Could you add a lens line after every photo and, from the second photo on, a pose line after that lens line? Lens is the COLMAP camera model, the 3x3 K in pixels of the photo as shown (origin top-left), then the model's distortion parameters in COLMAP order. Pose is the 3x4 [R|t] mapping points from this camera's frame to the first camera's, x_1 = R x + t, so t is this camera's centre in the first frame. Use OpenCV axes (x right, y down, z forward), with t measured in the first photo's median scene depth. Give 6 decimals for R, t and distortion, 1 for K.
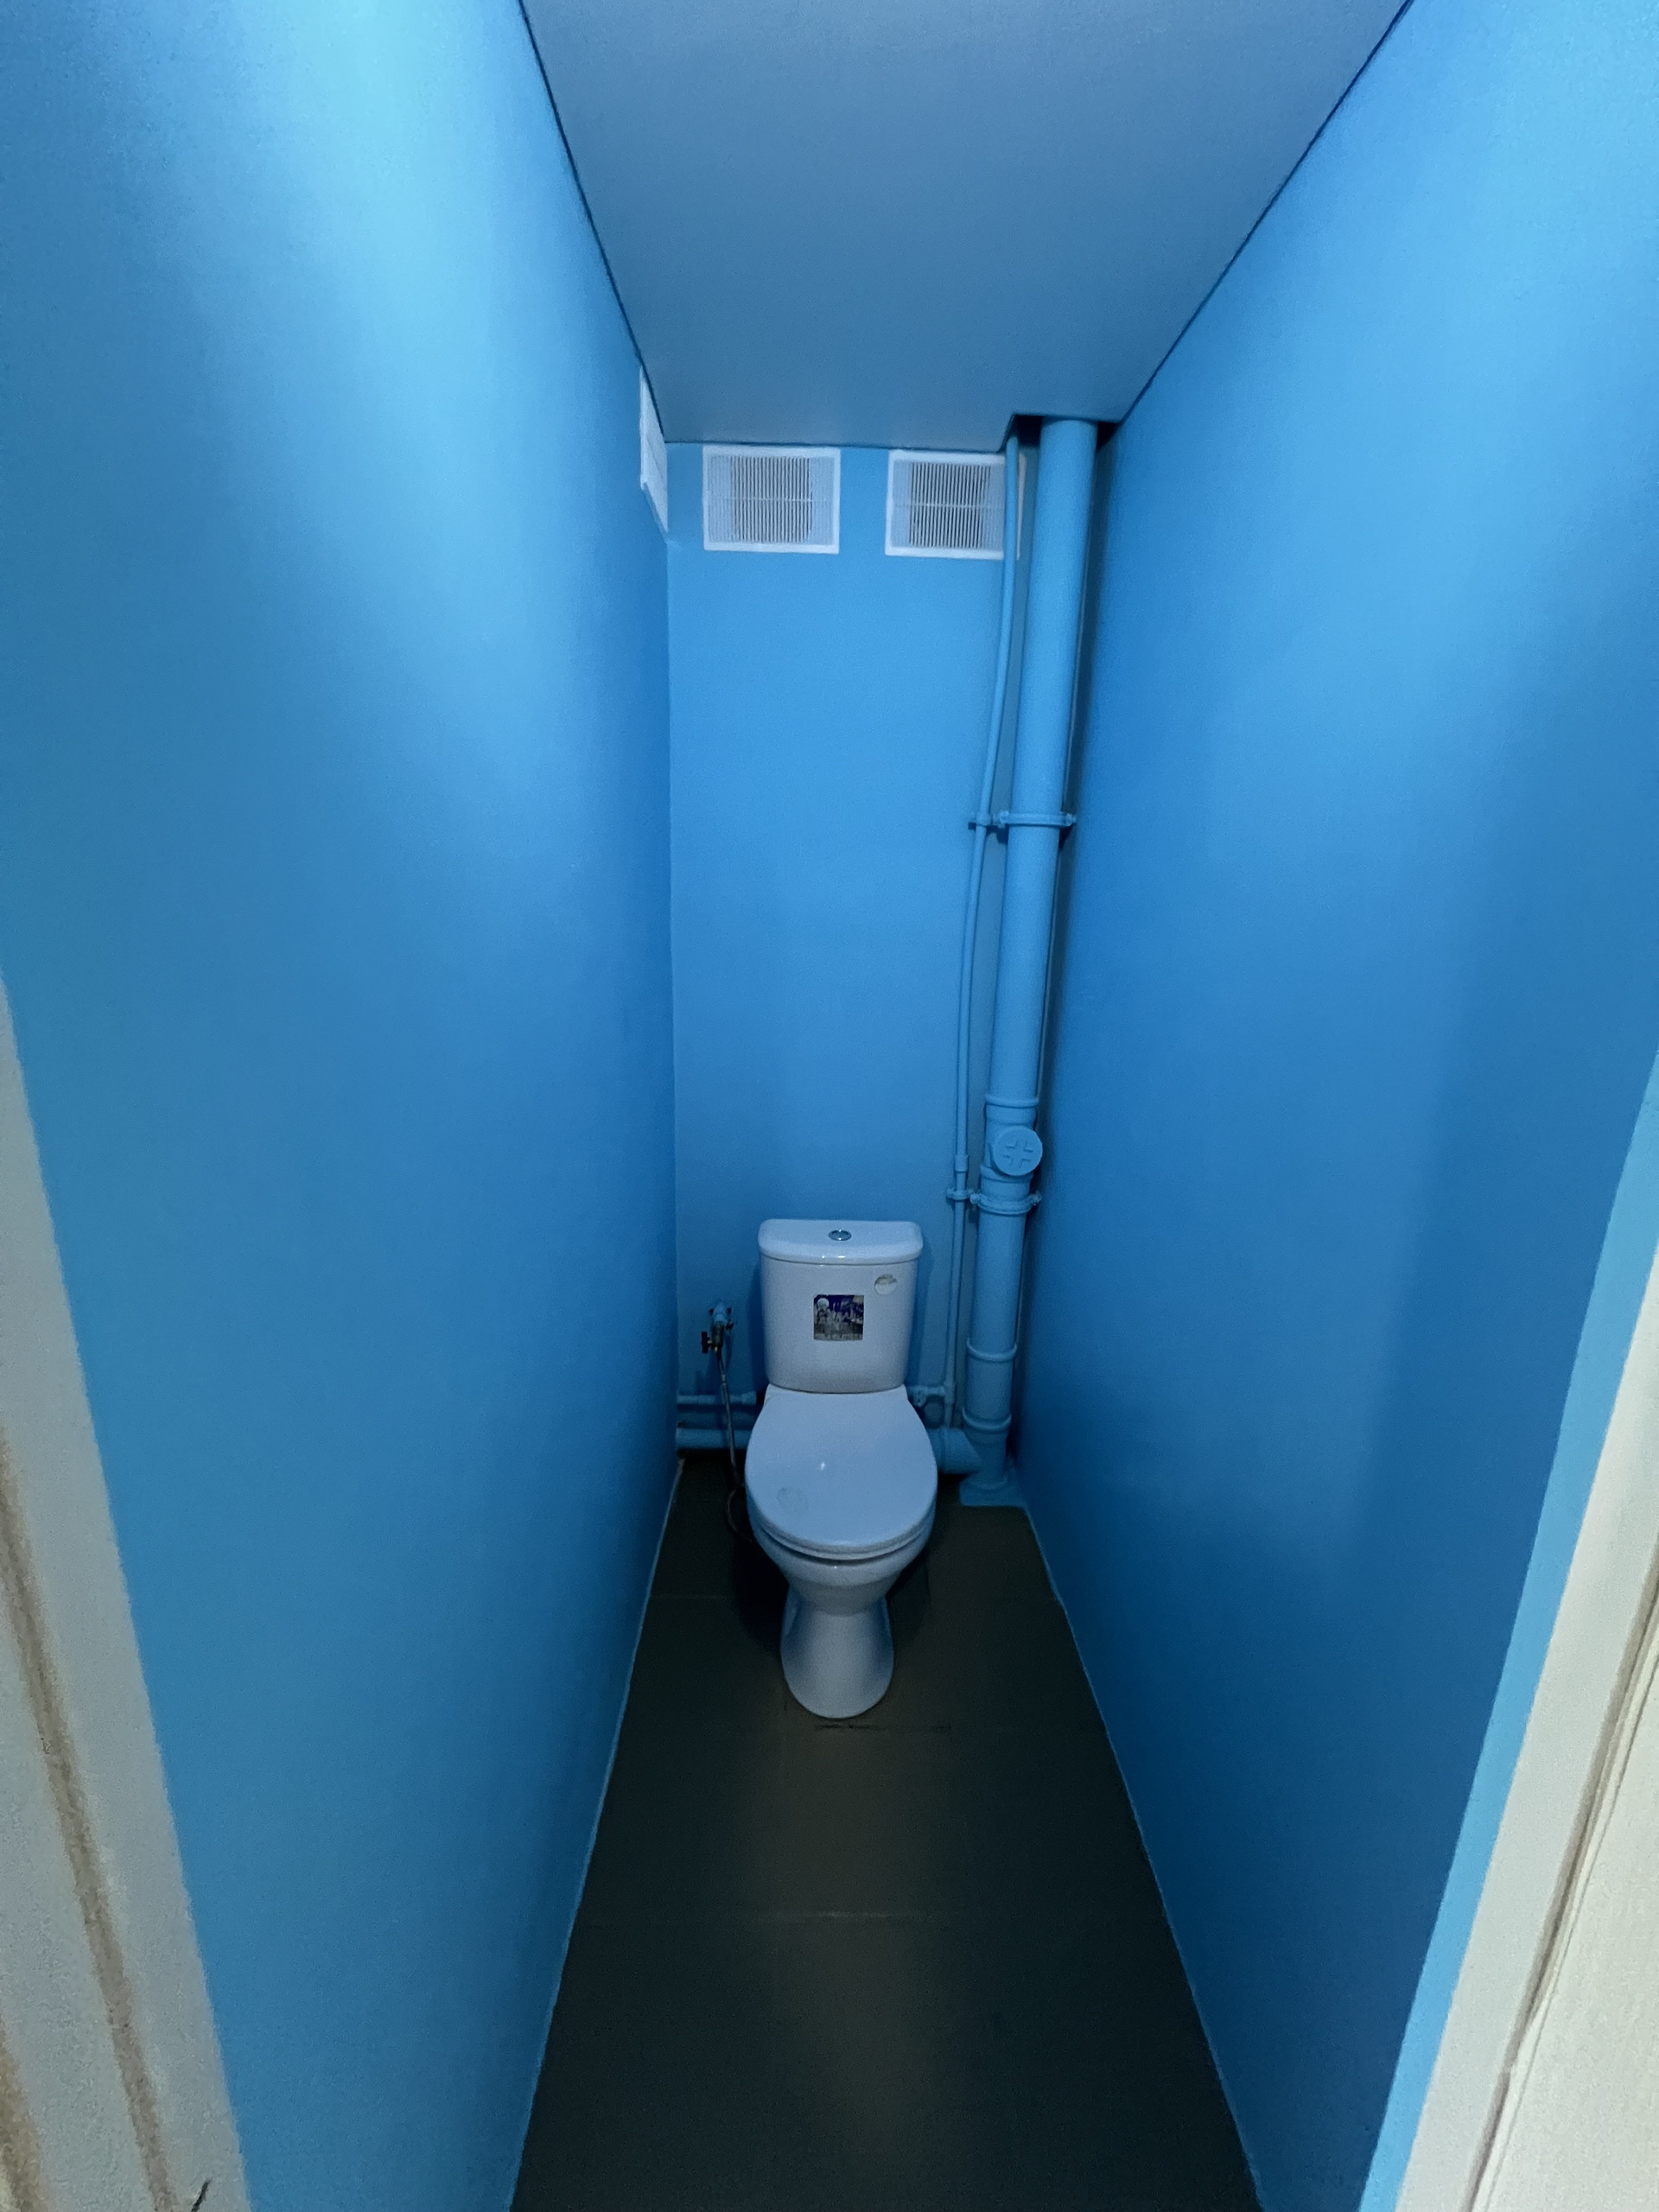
lens RADIAL K [[885.9, 0, 824.5], [0, 885.9, 1111.4], [0, 0, 1]] dist [-0.002648, 0.000519]
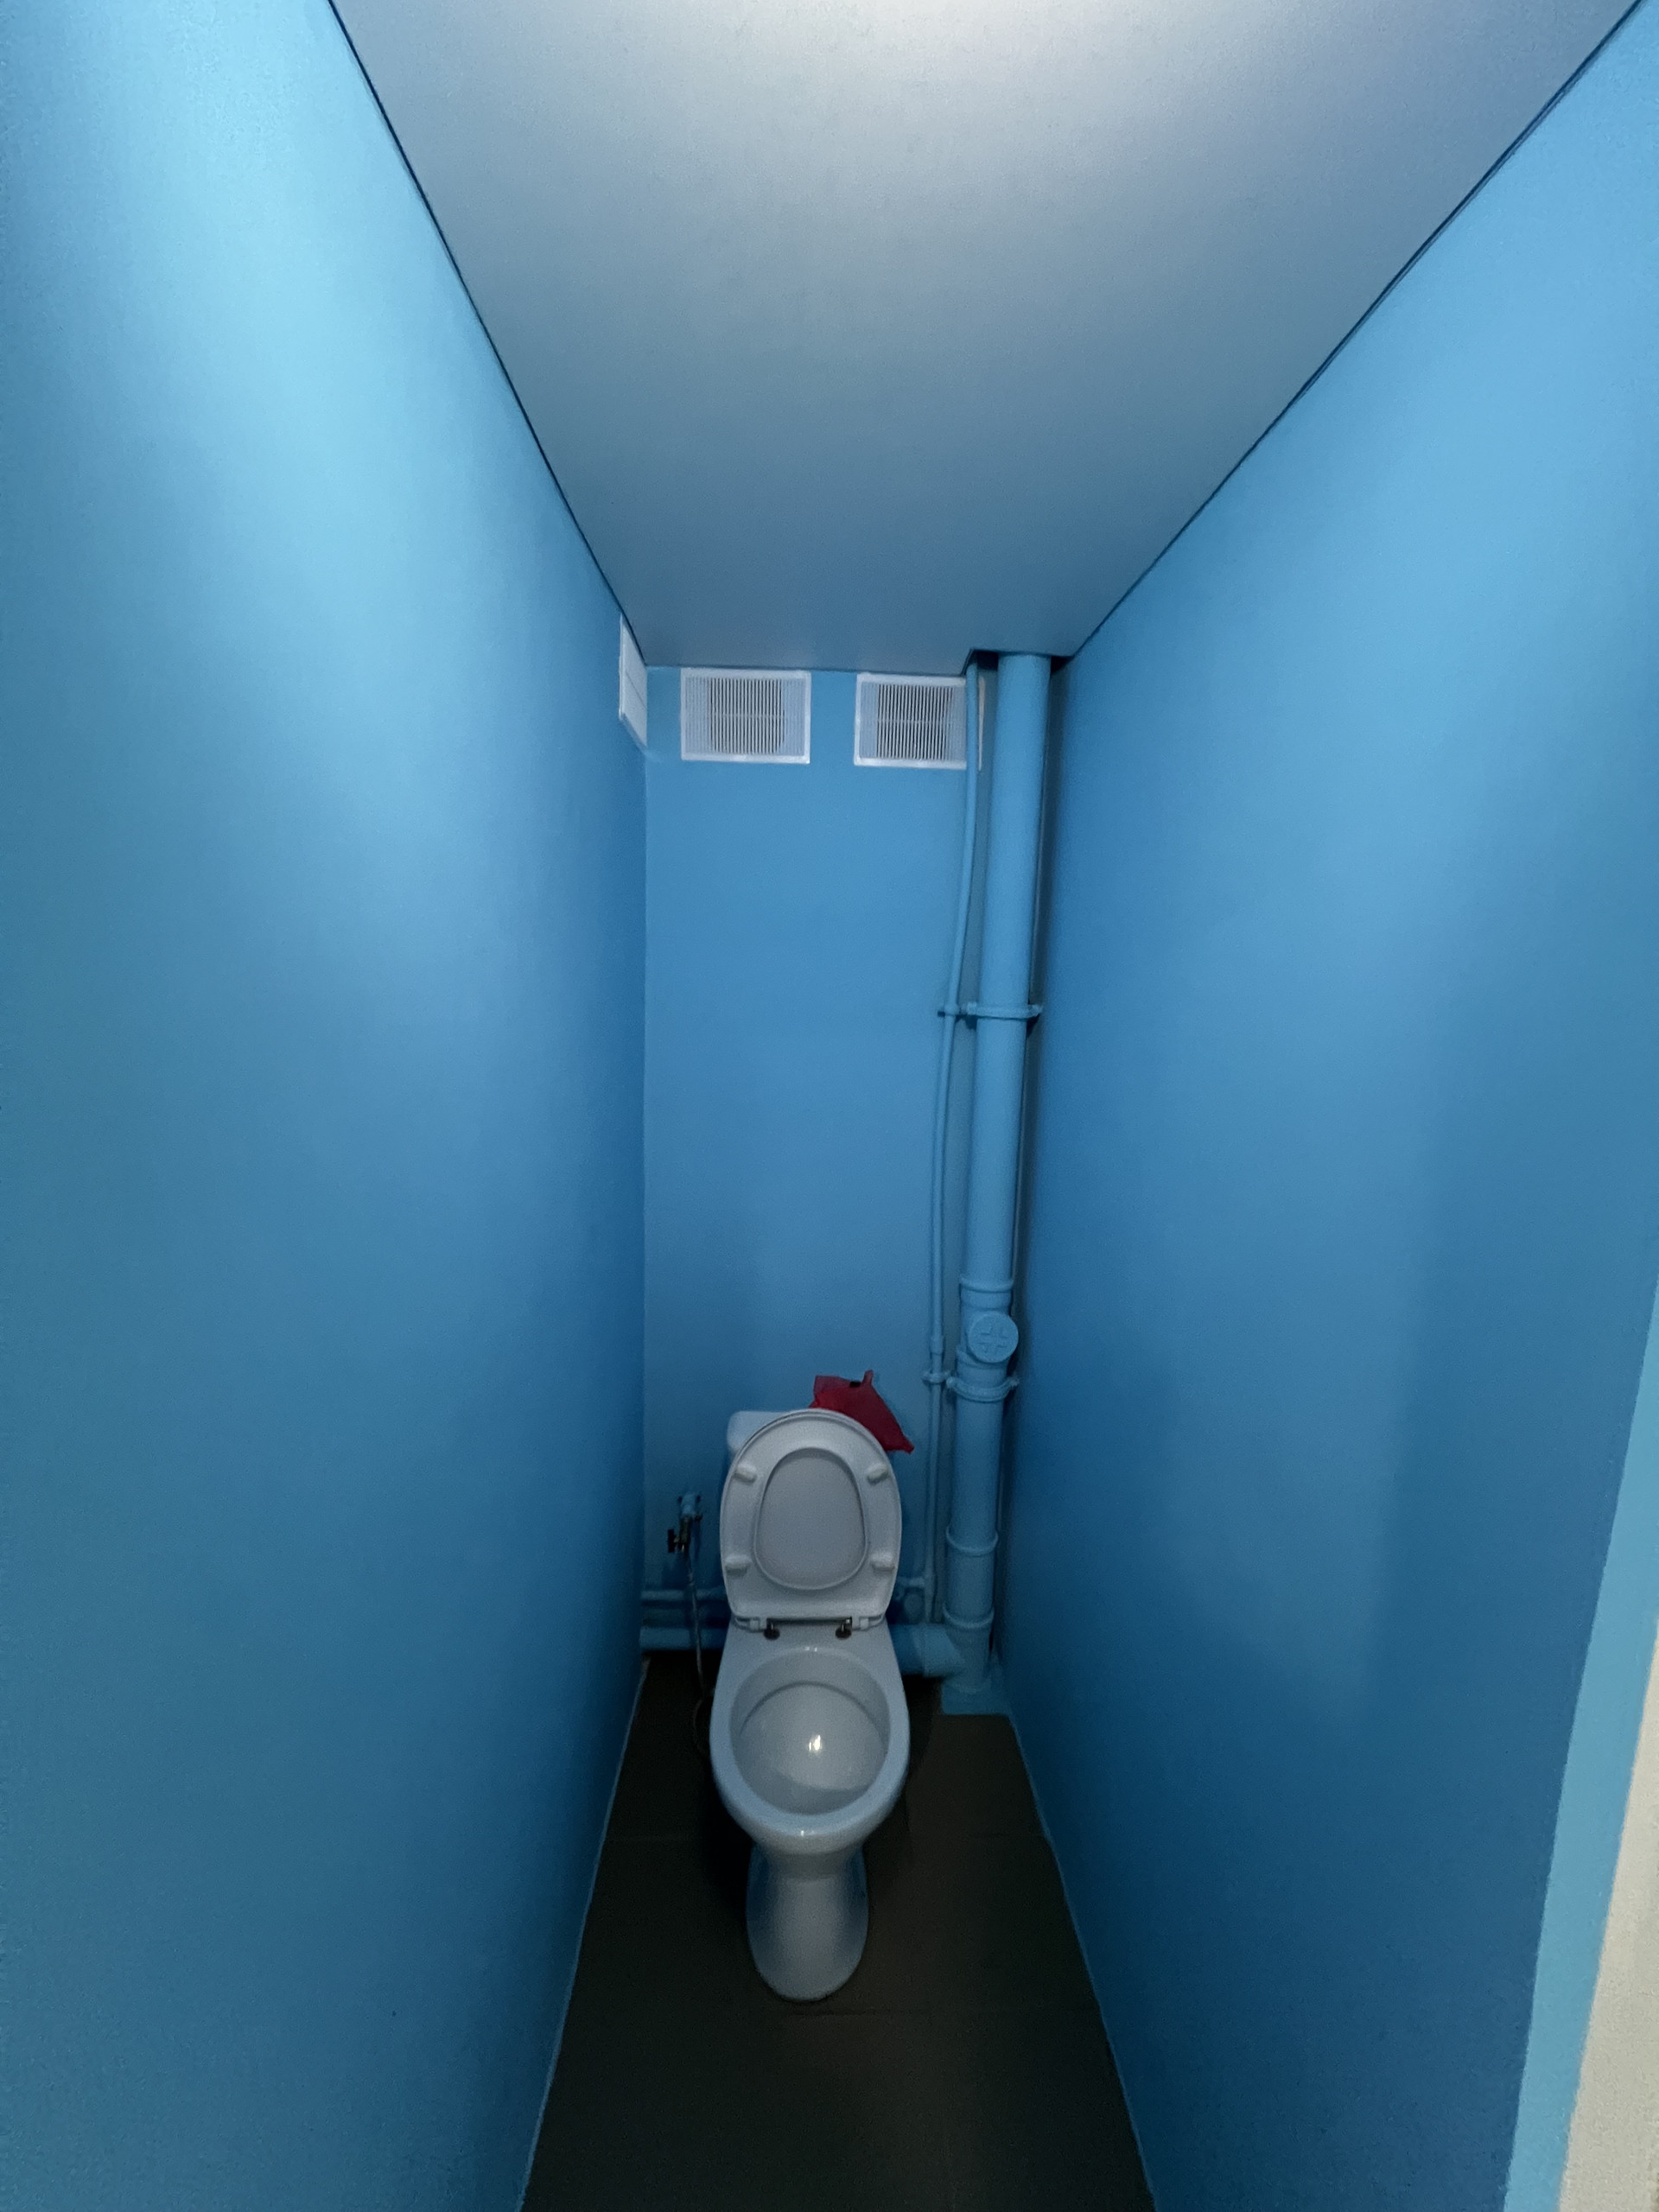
lens RADIAL K [[885.9, 0, 829.9], [0, 885.9, 1110.9], [0, 0, 1]] dist [-0.002648, 0.000519]
pose [[0.999598, -0.001086, 0.028317, 0.009149], [0.004077, 0.994382, -0.105770, -0.104620], [-0.028043, 0.105843, 0.993987, -0.000130]]
